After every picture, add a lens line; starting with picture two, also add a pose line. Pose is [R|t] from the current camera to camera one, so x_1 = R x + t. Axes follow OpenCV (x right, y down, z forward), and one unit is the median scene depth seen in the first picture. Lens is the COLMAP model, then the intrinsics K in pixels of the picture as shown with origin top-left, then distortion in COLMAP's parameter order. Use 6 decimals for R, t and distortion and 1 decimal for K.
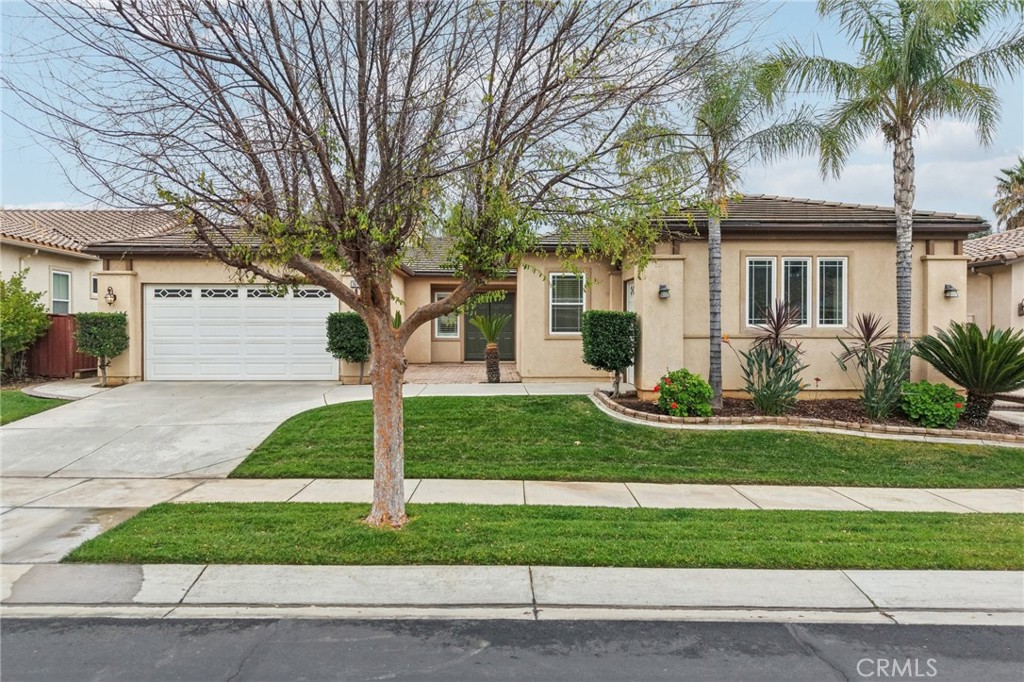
lens RADIAL K [[684.6, 0, 509.6], [0, 684.6, 343.5], [0, 0, 1]] dist [0.055824, -0.059992]
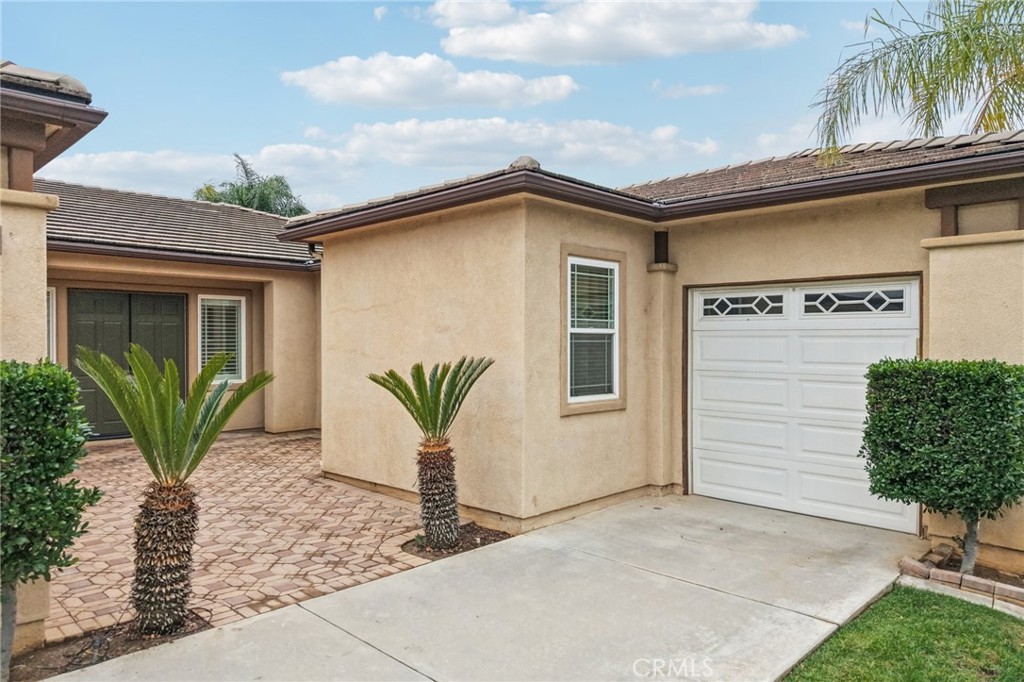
lens RADIAL K [[684.6, 0, 509.6], [0, 684.6, 343.5], [0, 0, 1]] dist [0.055824, -0.059992]
pose [[0.715776, -0.004783, 0.698314, -0.260702], [0.014283, 0.999868, -0.007791, -0.047185], [-0.698184, 0.015550, 0.715749, 0.722490]]
